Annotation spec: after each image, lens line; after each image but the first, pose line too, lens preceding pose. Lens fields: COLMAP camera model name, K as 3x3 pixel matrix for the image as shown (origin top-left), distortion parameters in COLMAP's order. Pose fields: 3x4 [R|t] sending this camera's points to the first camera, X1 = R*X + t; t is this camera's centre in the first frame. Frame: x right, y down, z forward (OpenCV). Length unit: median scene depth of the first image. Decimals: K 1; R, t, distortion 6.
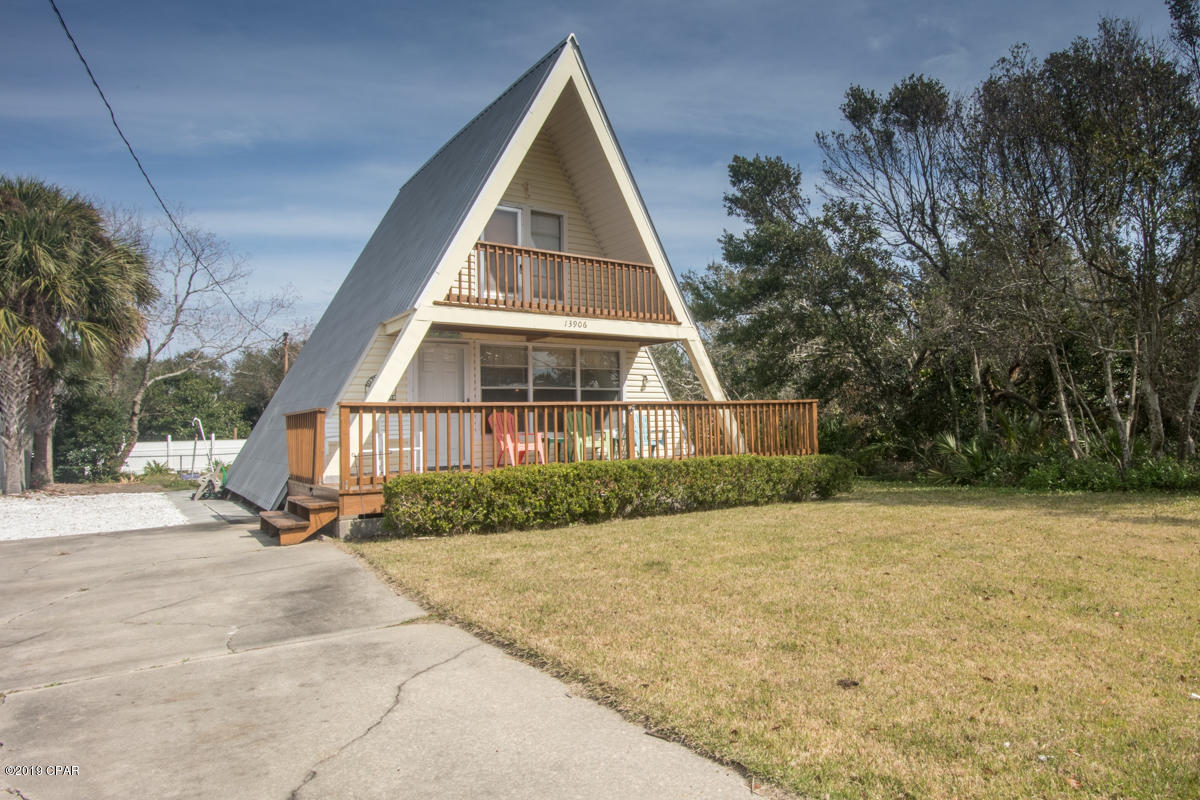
lens RADIAL K [[592.3, 0, 600.0], [0, 592.3, 400.0], [0, 0, 1]] dist [-0.018223, -0.000028]
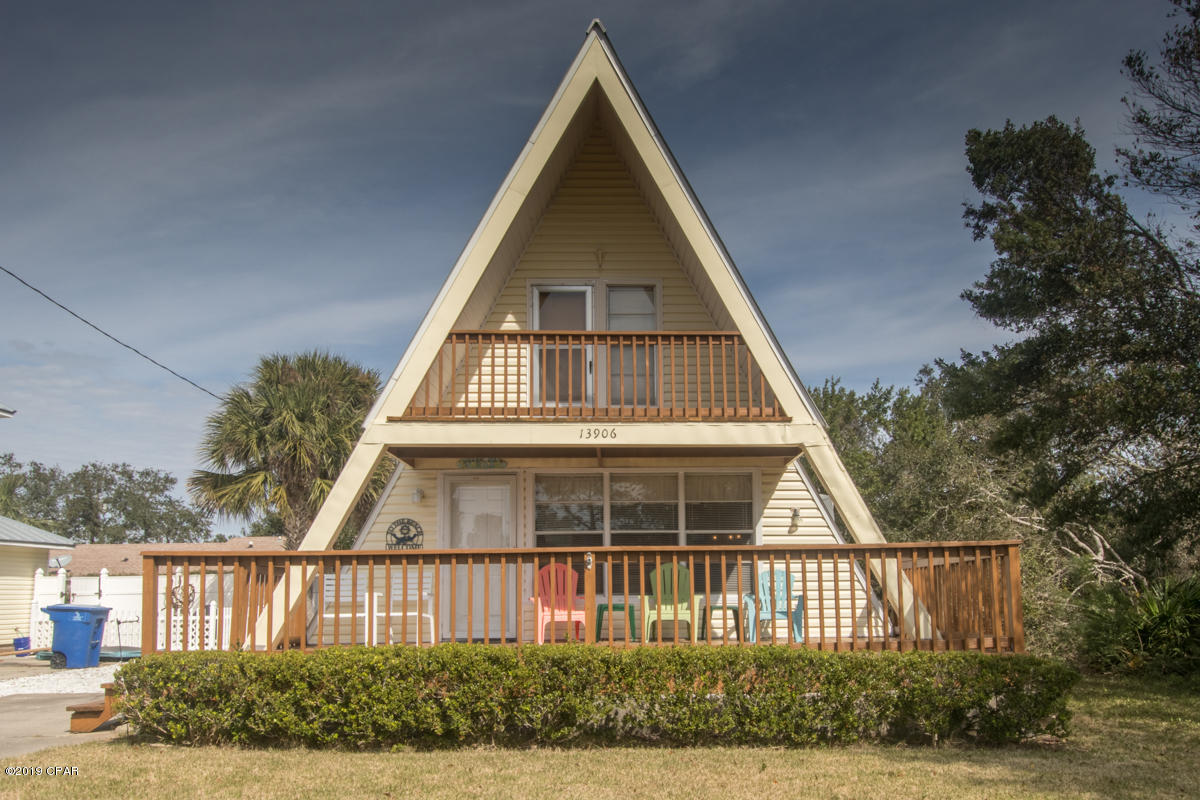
lens RADIAL K [[717.2, 0, 599.6], [0, 717.2, 509.8], [0, 0, 1]] dist [0.003148, 0.000334]
pose [[0.878092, -0.036298, -0.477113, 0.302241], [0.007000, 0.997986, -0.063041, 0.007610], [0.478441, 0.052016, 0.876578, 0.261516]]
